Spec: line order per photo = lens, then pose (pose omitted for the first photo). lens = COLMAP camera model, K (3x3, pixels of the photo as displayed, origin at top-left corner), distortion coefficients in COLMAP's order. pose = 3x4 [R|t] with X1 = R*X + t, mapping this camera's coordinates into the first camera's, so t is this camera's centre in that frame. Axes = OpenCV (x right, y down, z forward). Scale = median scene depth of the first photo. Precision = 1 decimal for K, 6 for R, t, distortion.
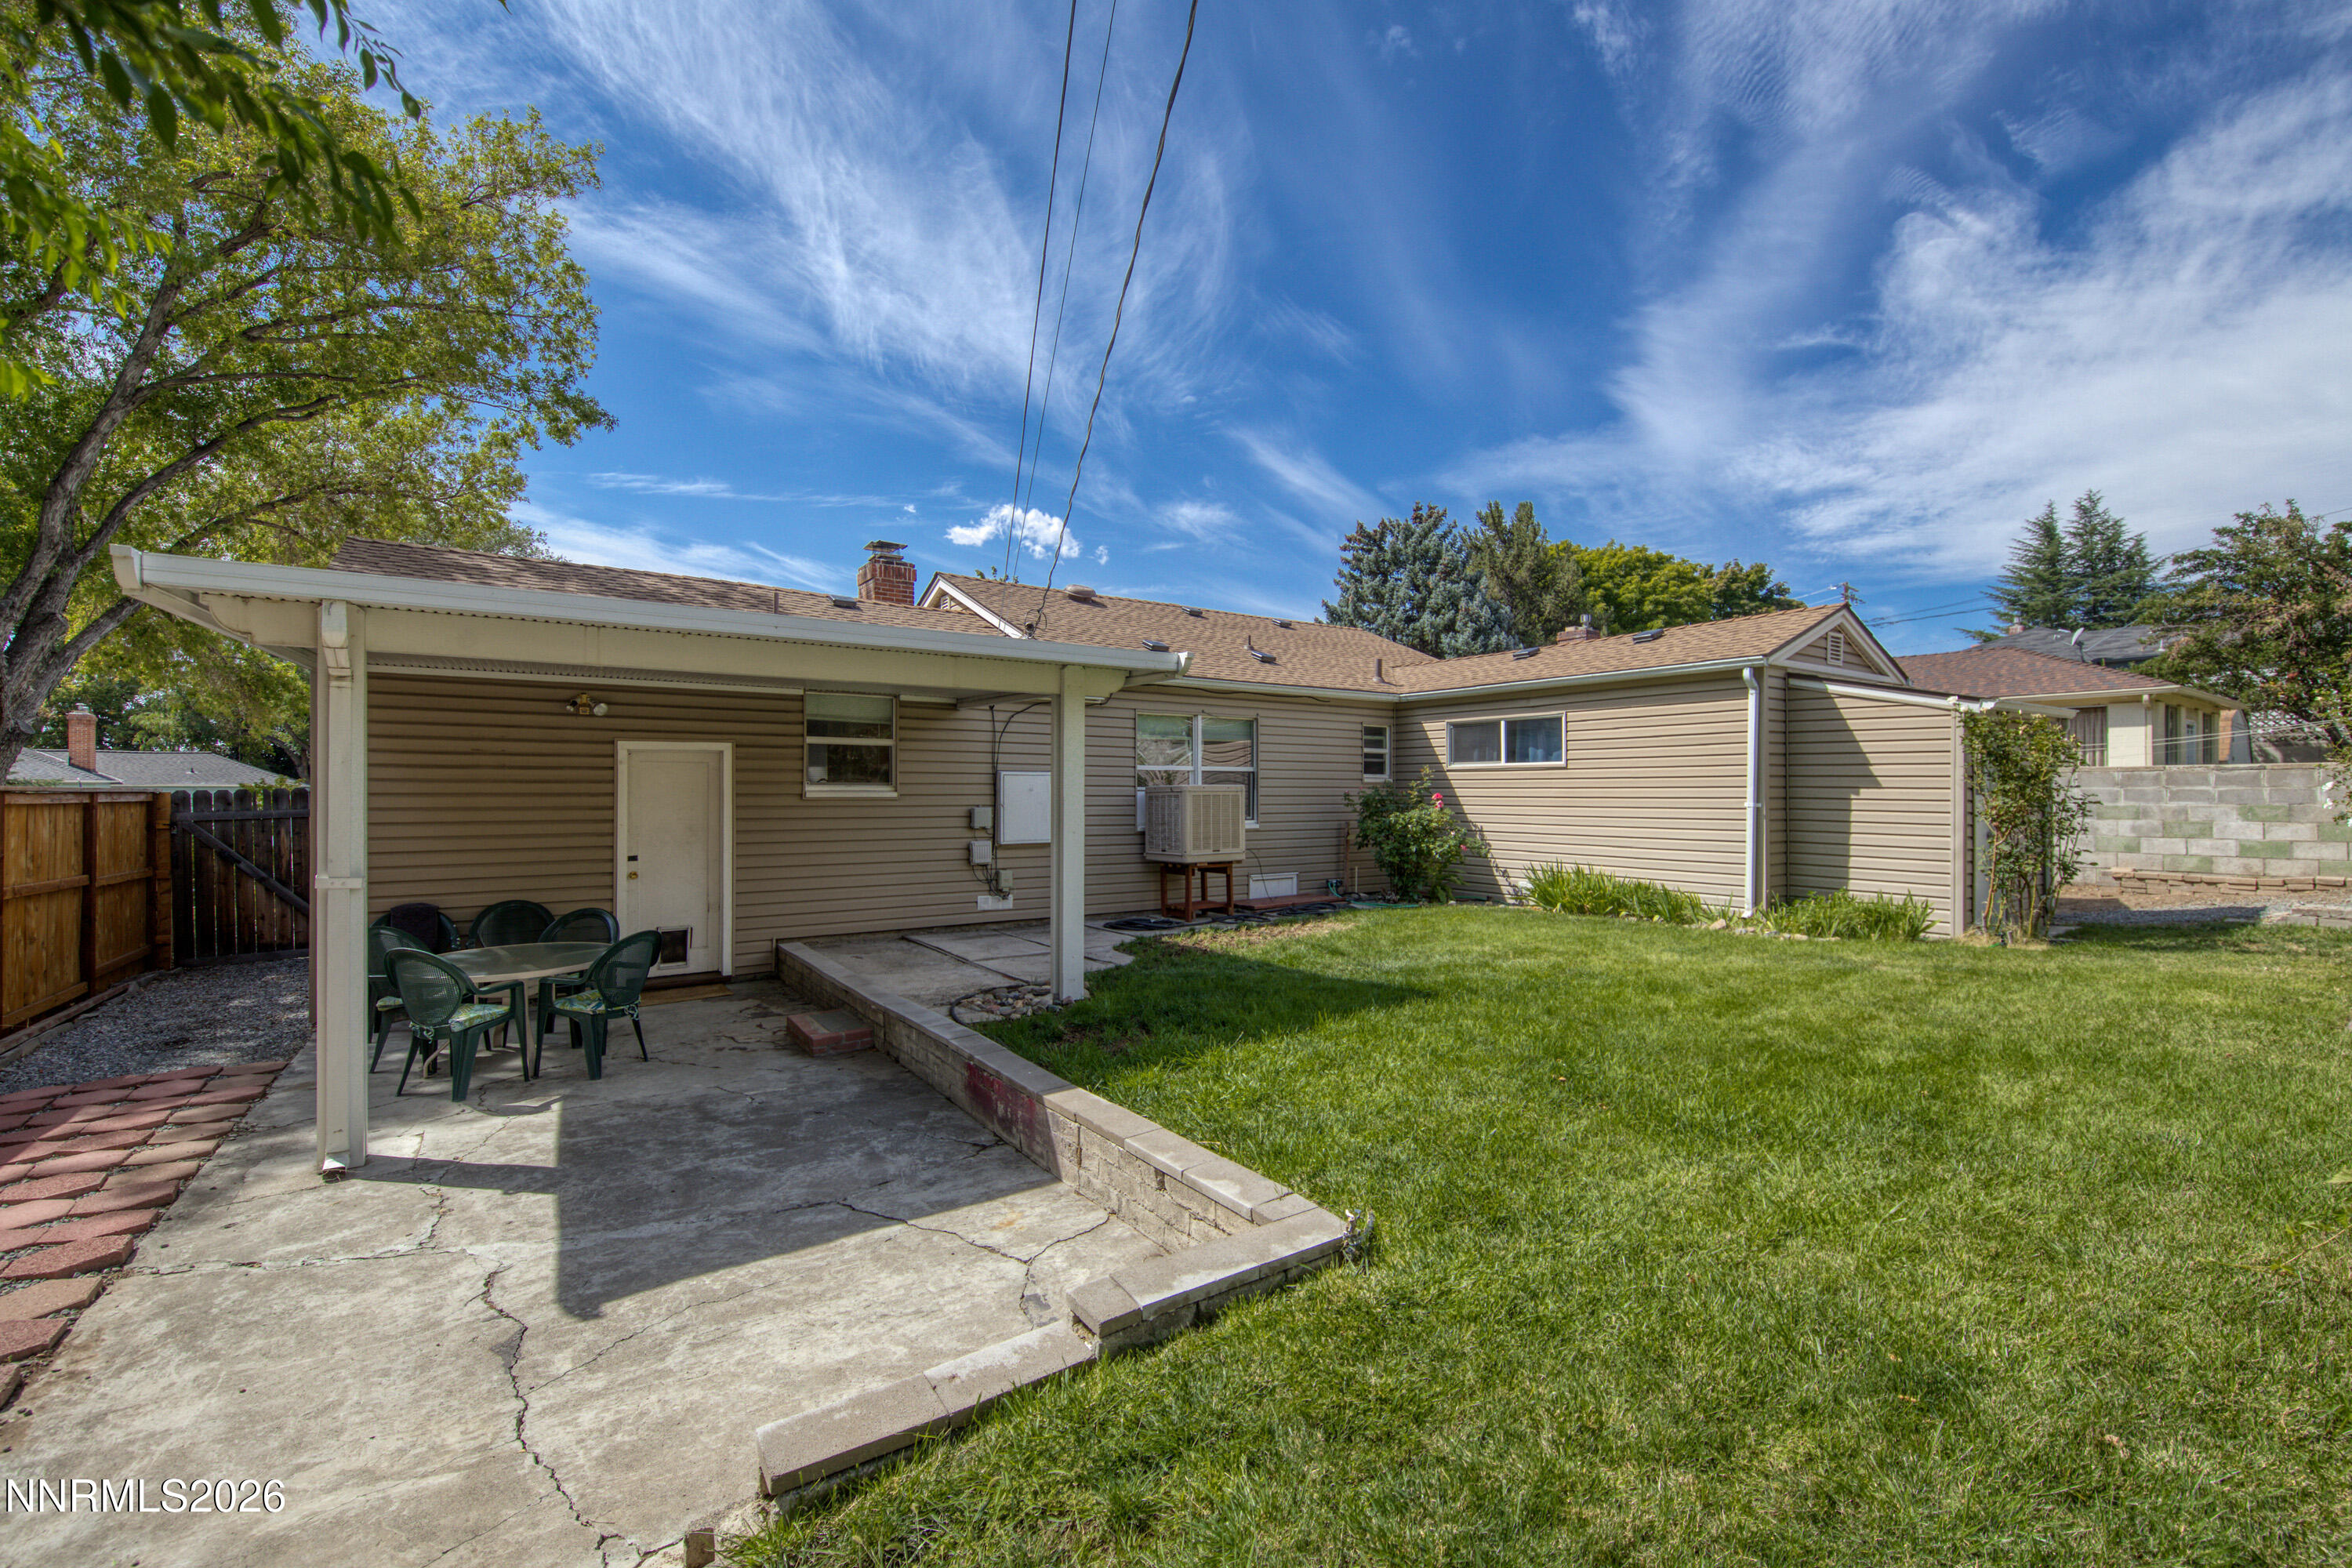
lens RADIAL K [[964.4, 0, 1176.0], [0, 964.4, 784.0], [0, 0, 1]] dist [-0.001728, -0.000768]
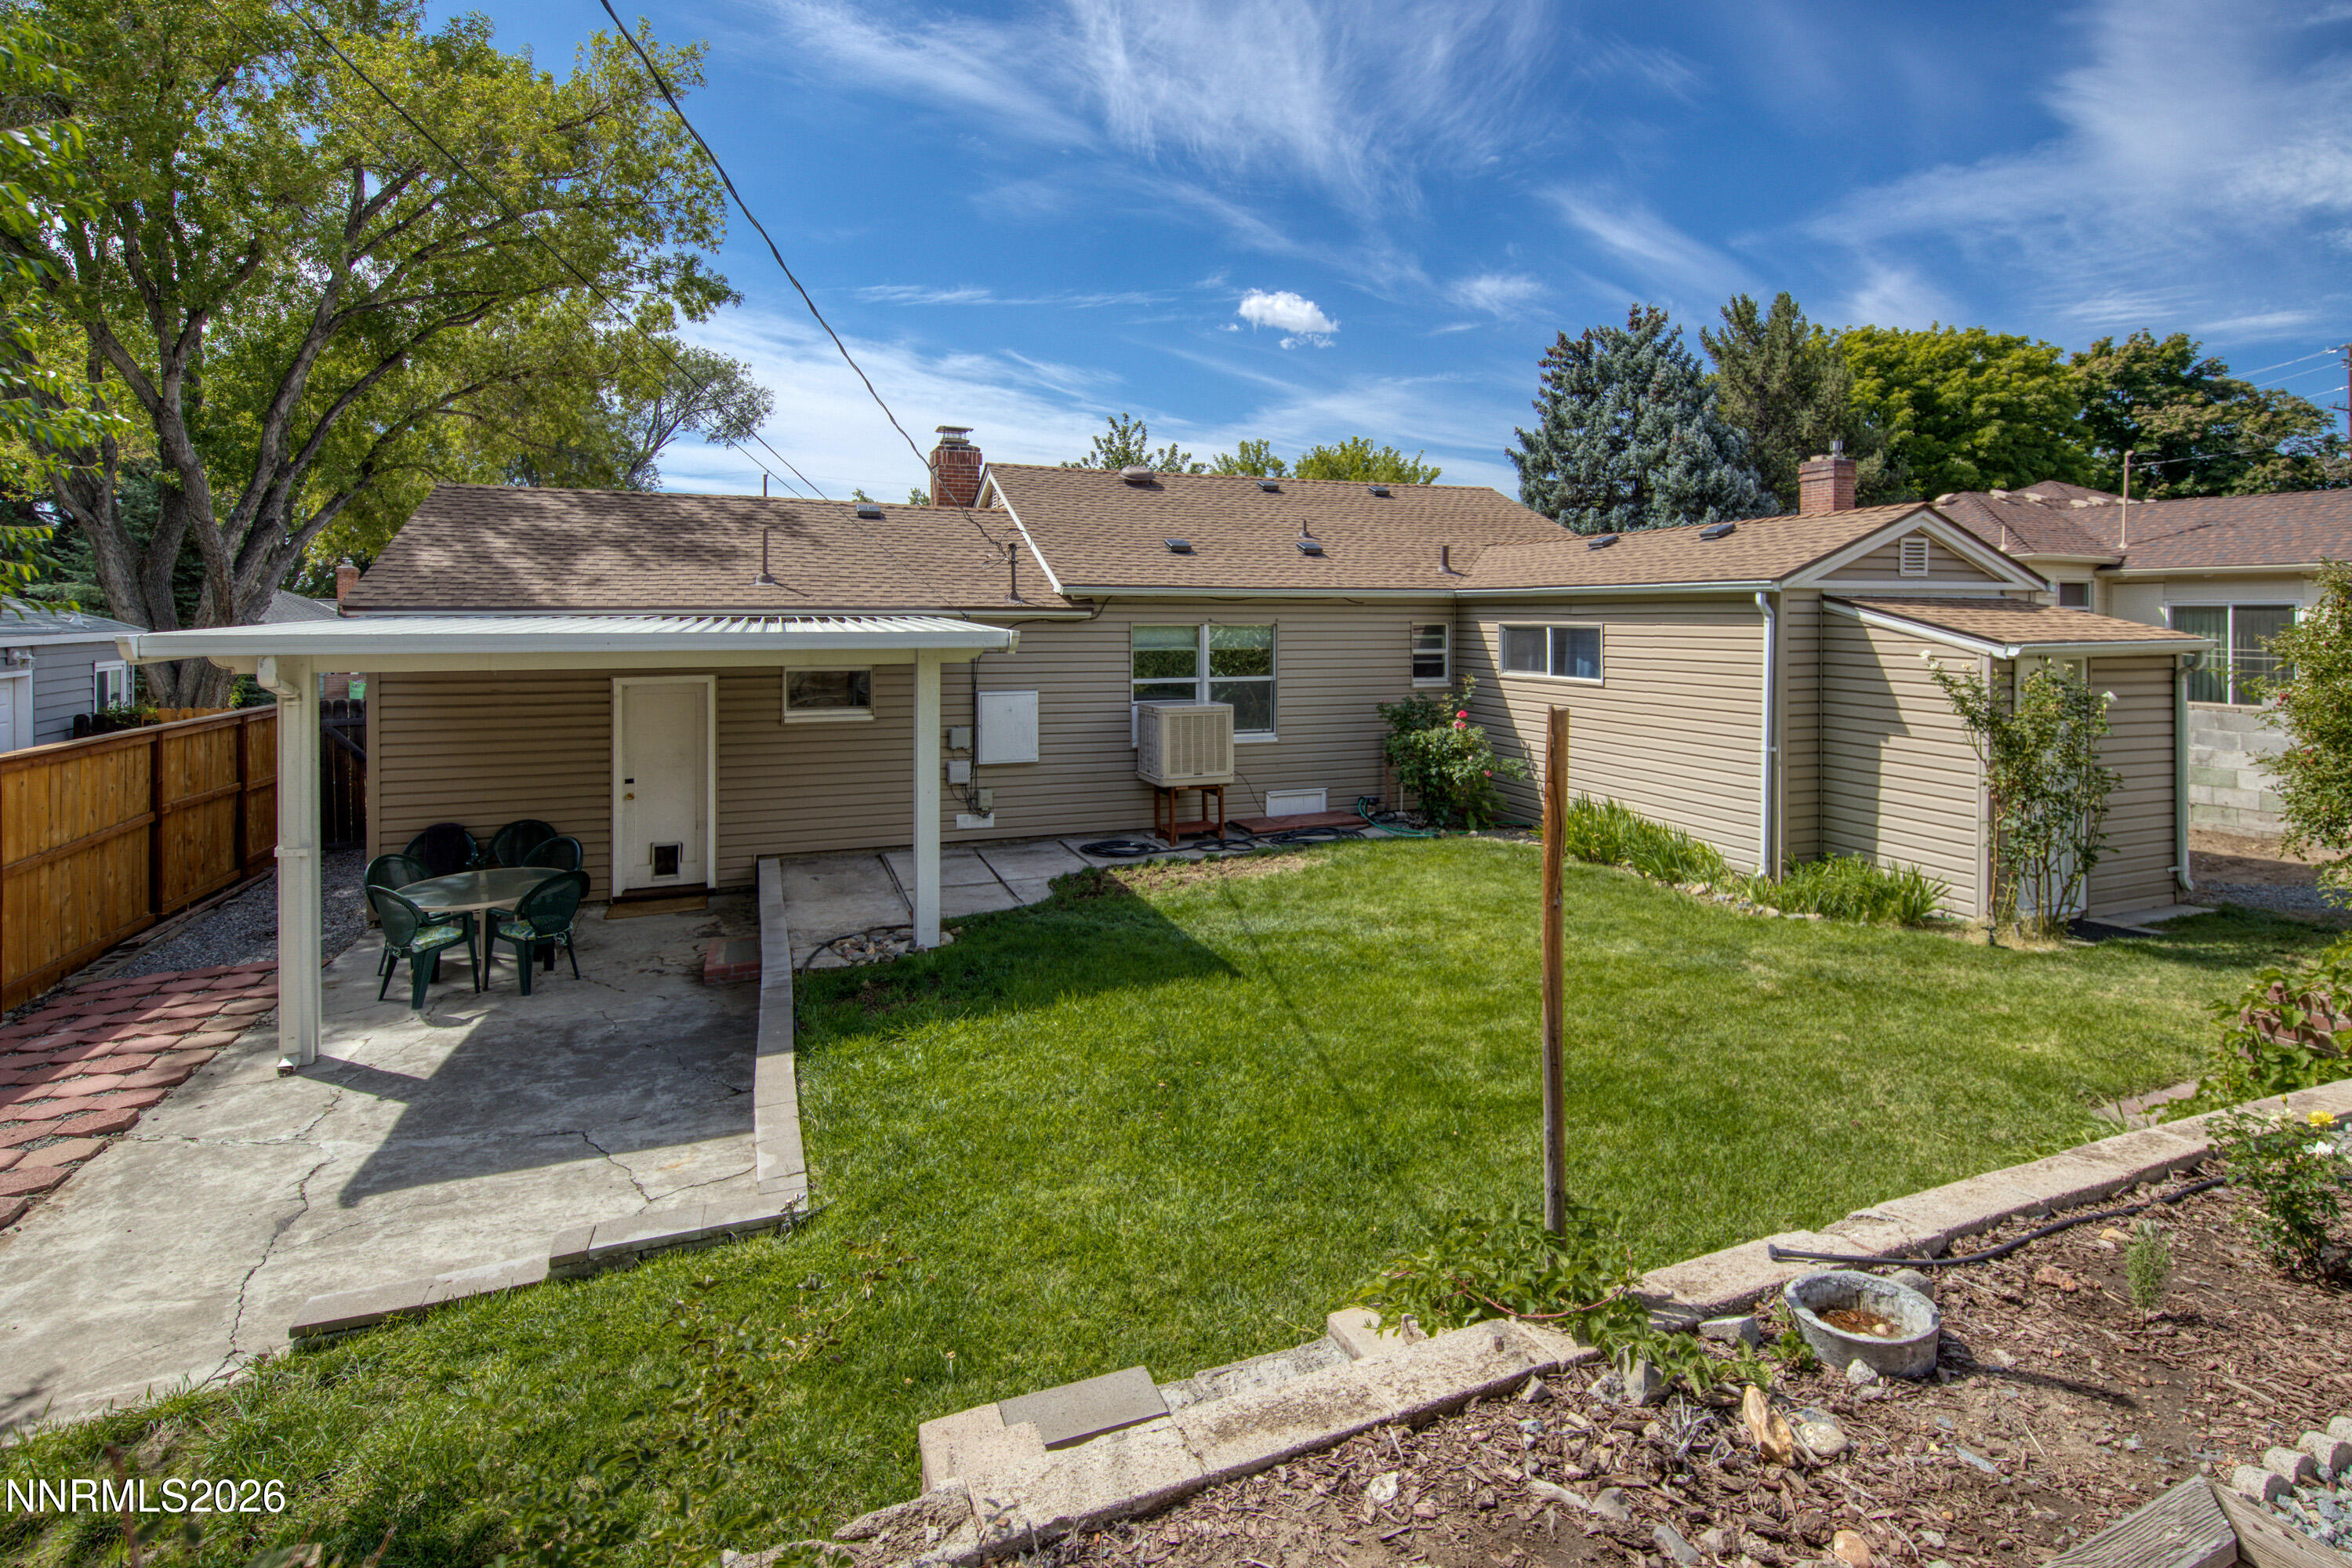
lens RADIAL K [[1132.6, 0, 1197.5], [0, 1132.6, 611.4], [0, 0, 1]] dist [-0.002732, 0.001141]
pose [[0.974674, -0.001003, -0.223627, 0.307910], [0.002164, 0.999985, 0.004948, -0.103138], [0.223619, -0.005307, 0.974662, -0.107366]]
